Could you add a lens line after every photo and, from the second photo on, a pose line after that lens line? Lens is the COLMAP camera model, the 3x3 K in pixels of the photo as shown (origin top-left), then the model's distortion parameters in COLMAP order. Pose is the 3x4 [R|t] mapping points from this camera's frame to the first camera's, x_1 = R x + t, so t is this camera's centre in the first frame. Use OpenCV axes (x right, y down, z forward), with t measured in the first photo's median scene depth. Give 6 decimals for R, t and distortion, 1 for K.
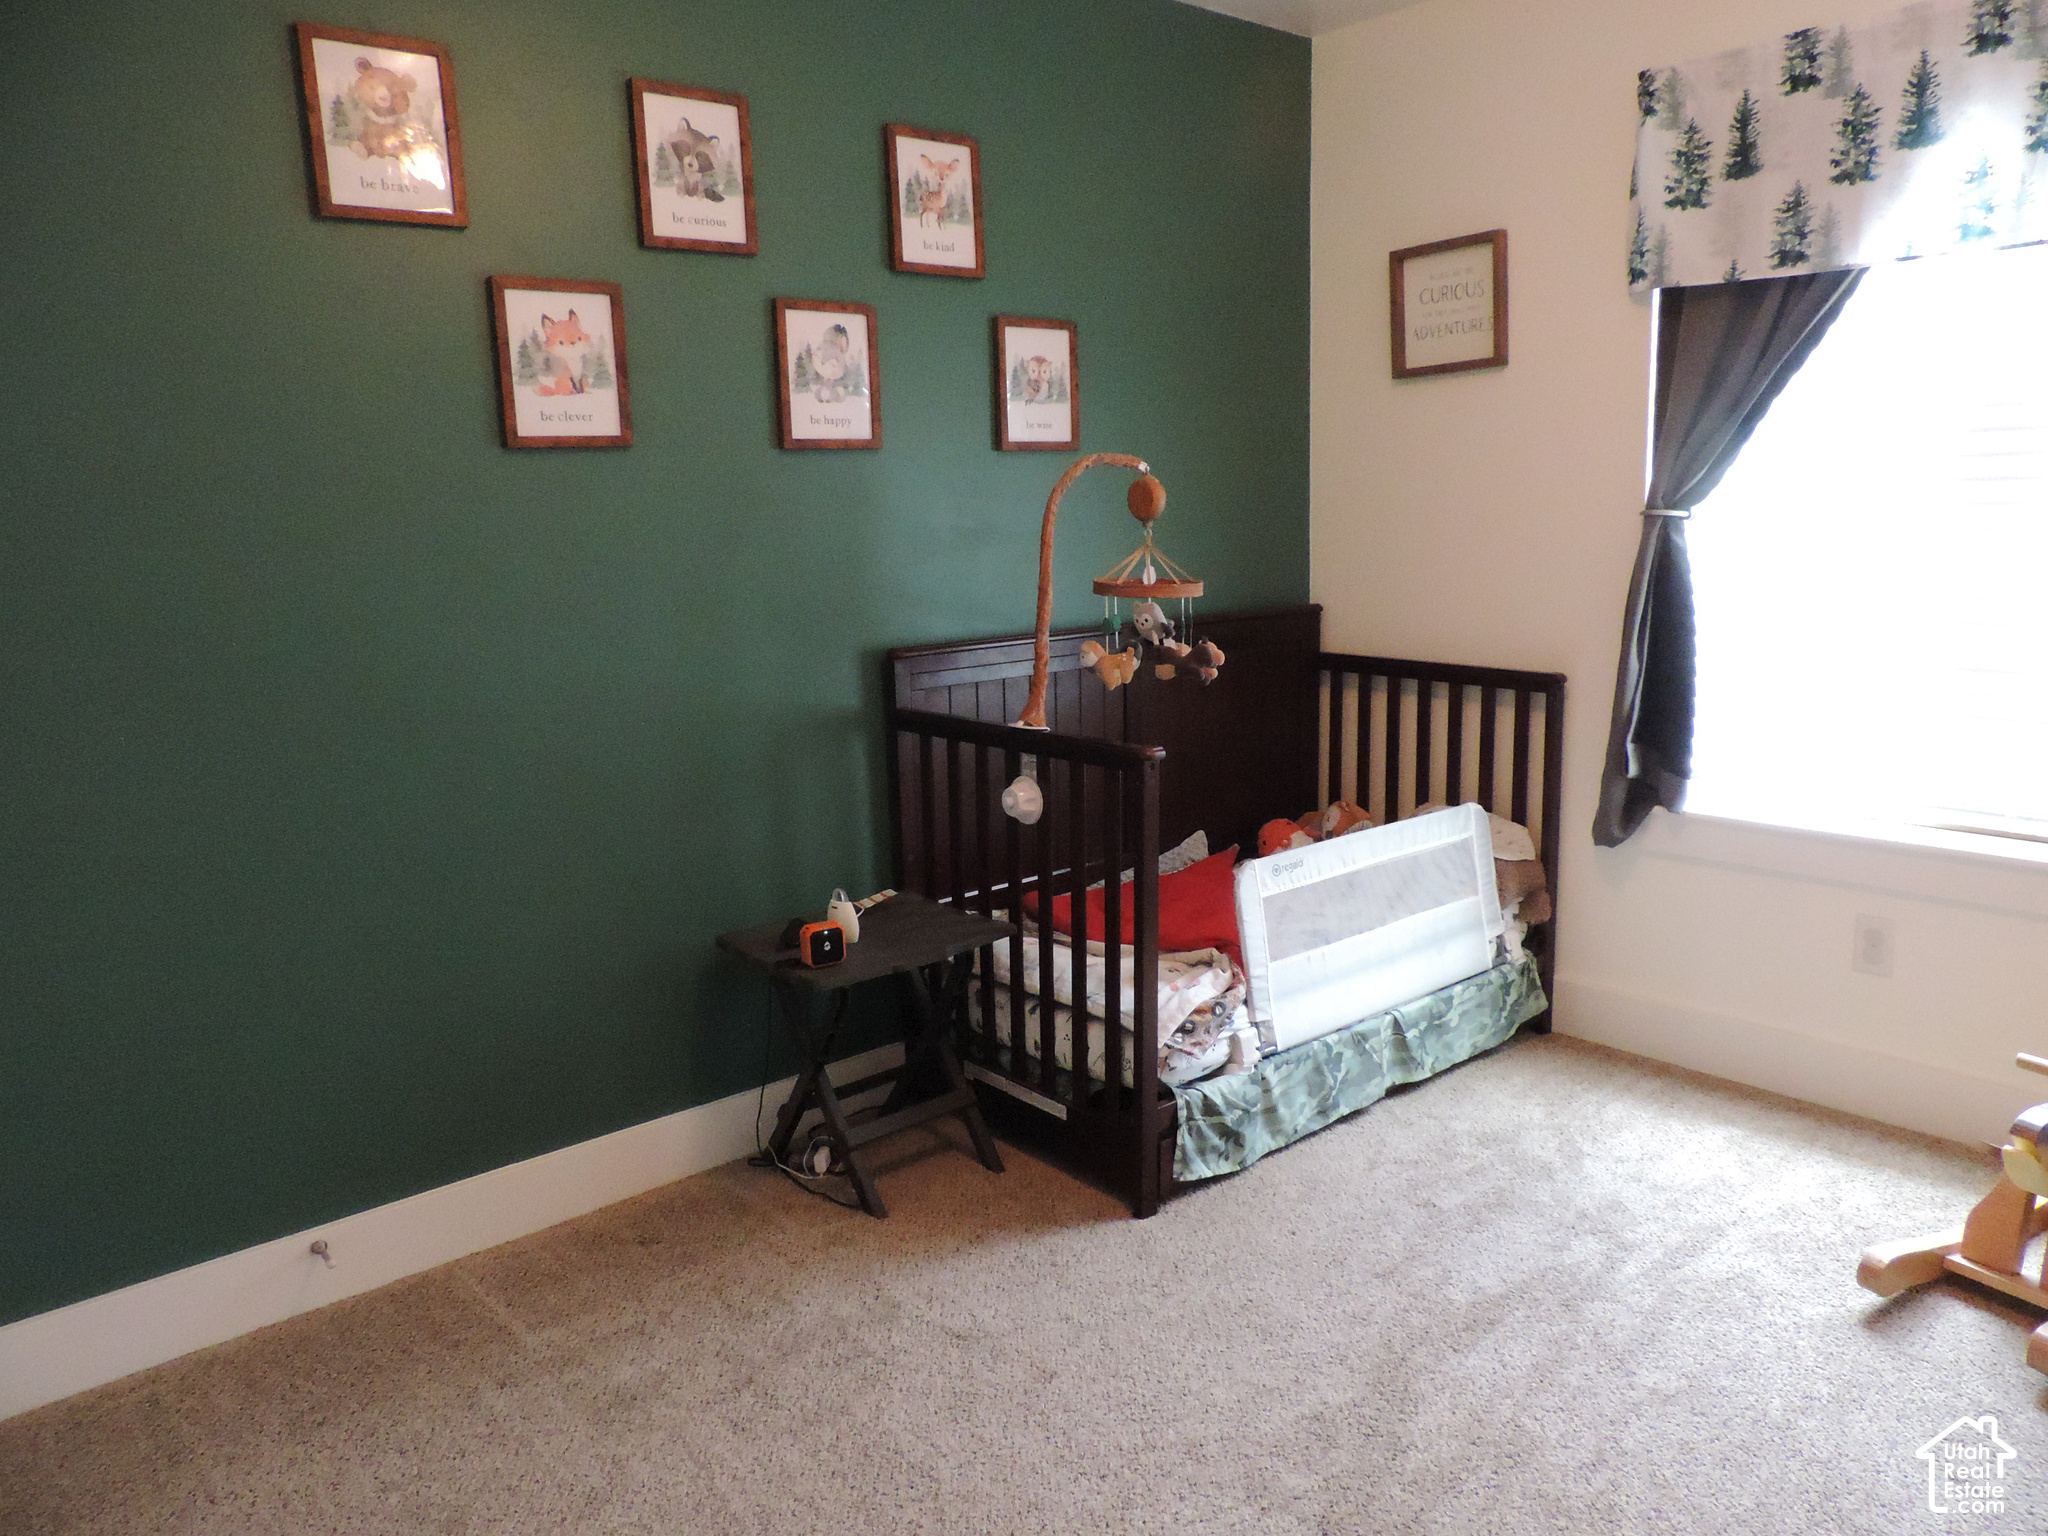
lens RADIAL K [[1469.7, 0, 1035.7], [0, 1469.7, 771.8], [0, 0, 1]] dist [-0.029179, -0.001677]
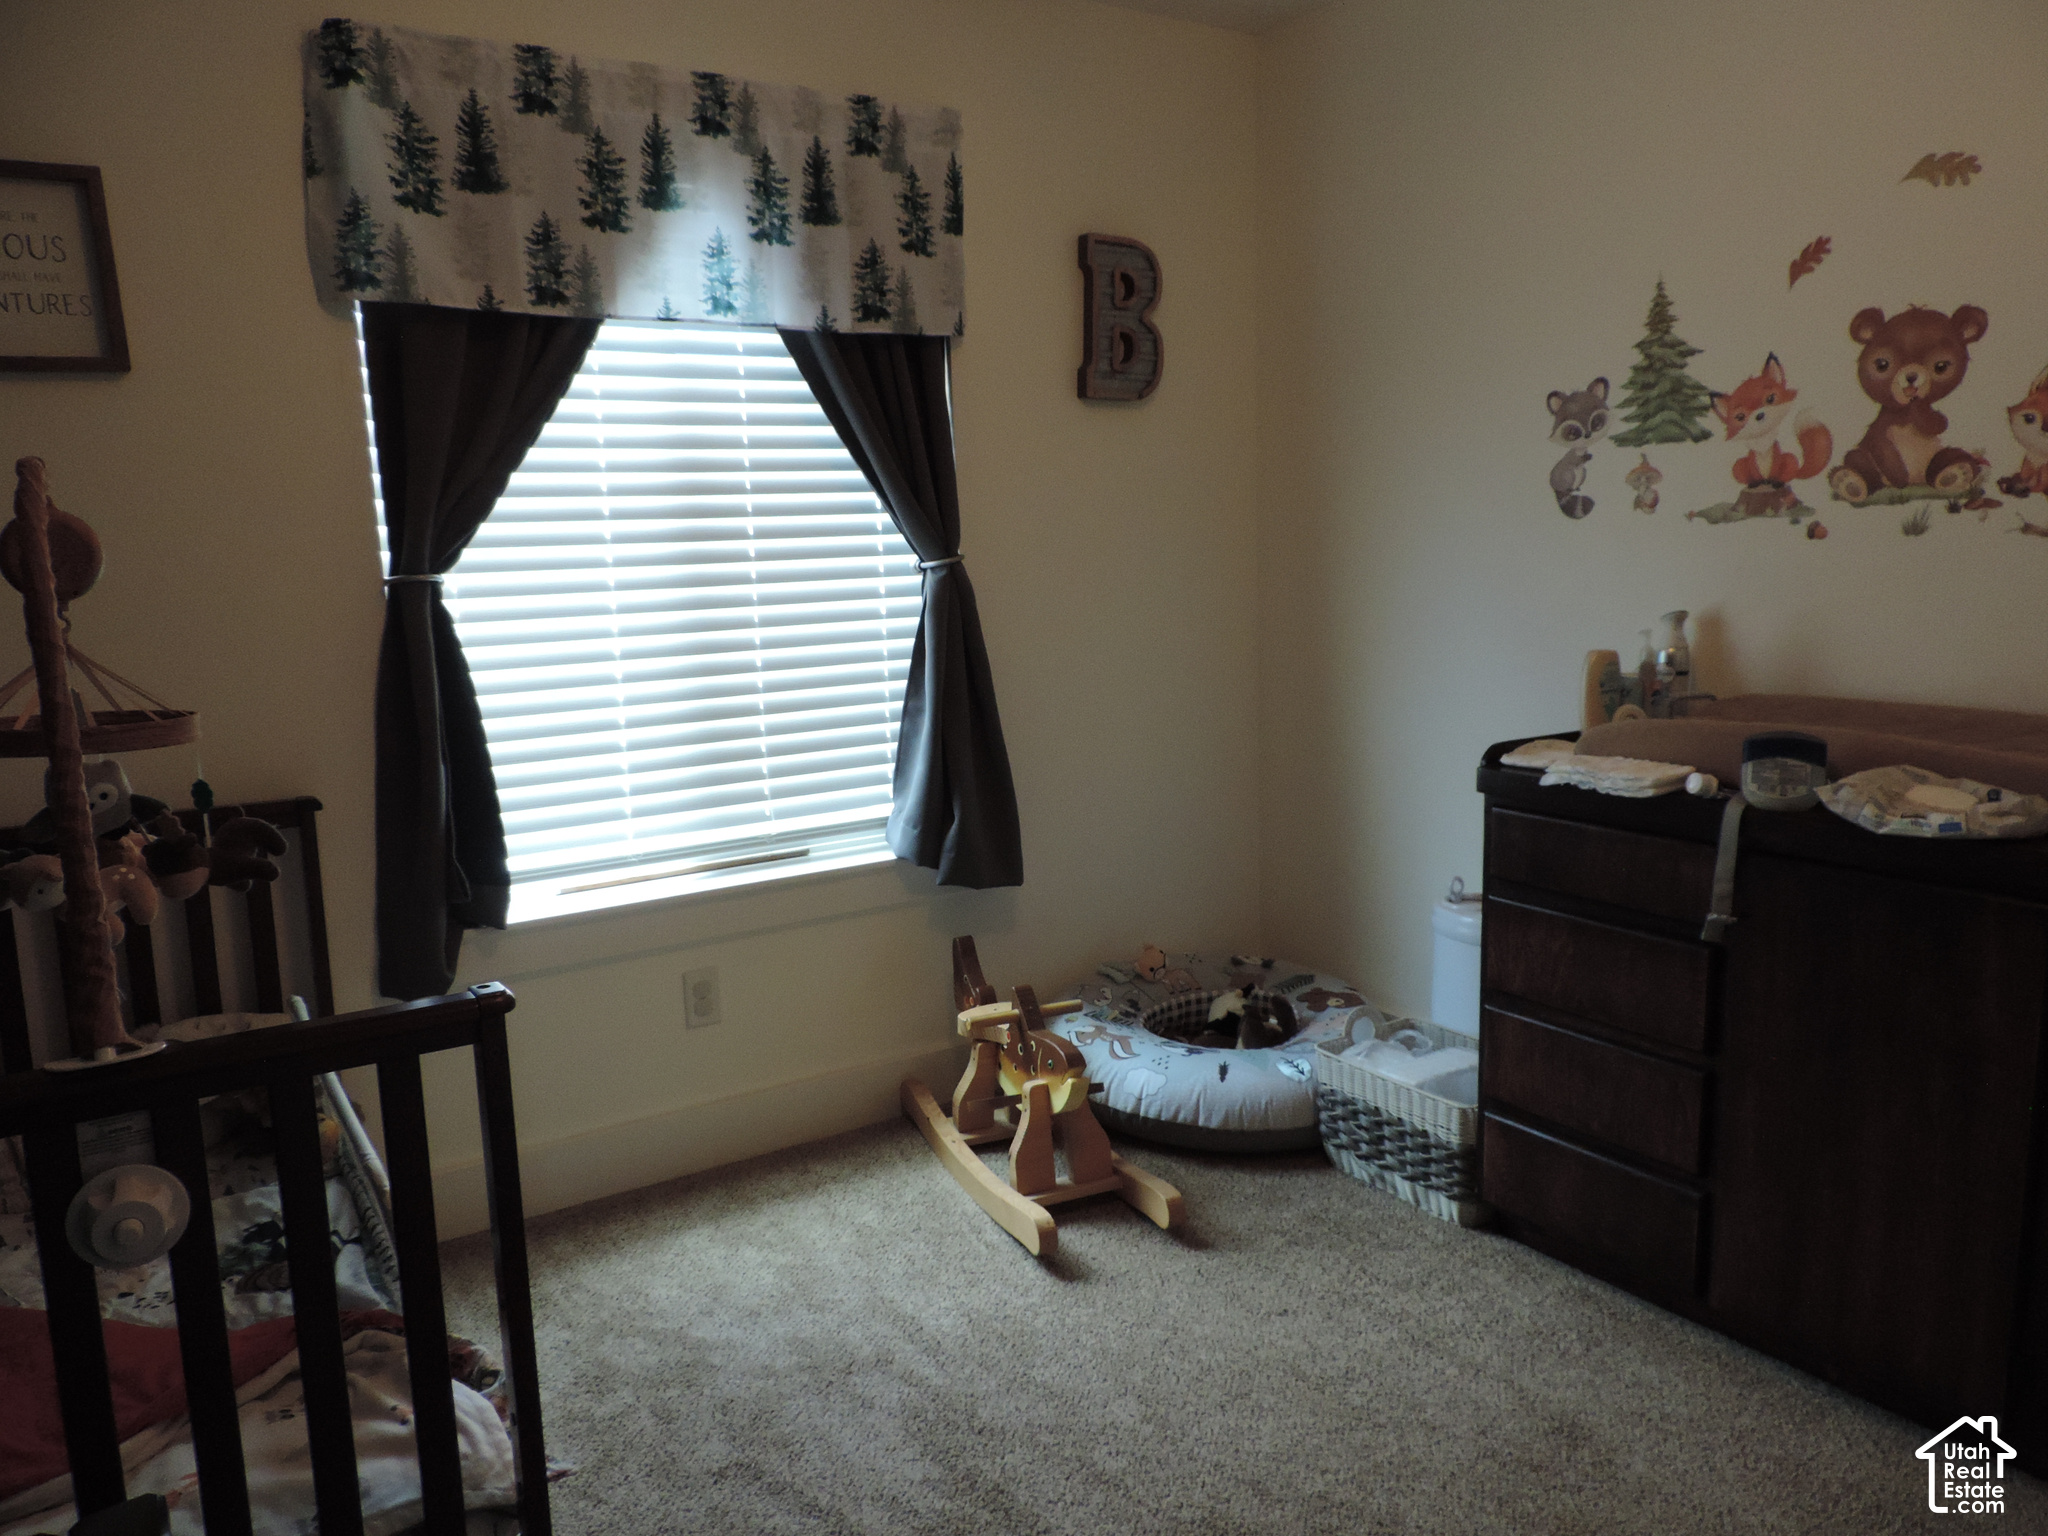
lens RADIAL K [[1469.7, 0, 1035.7], [0, 1469.7, 771.8], [0, 0, 1]] dist [-0.029179, -0.001677]
pose [[0.103586, -0.149458, 0.983327, -0.392504], [0.186865, 0.973965, 0.128351, -0.125289], [-0.976909, 0.170455, 0.128817, 0.639266]]
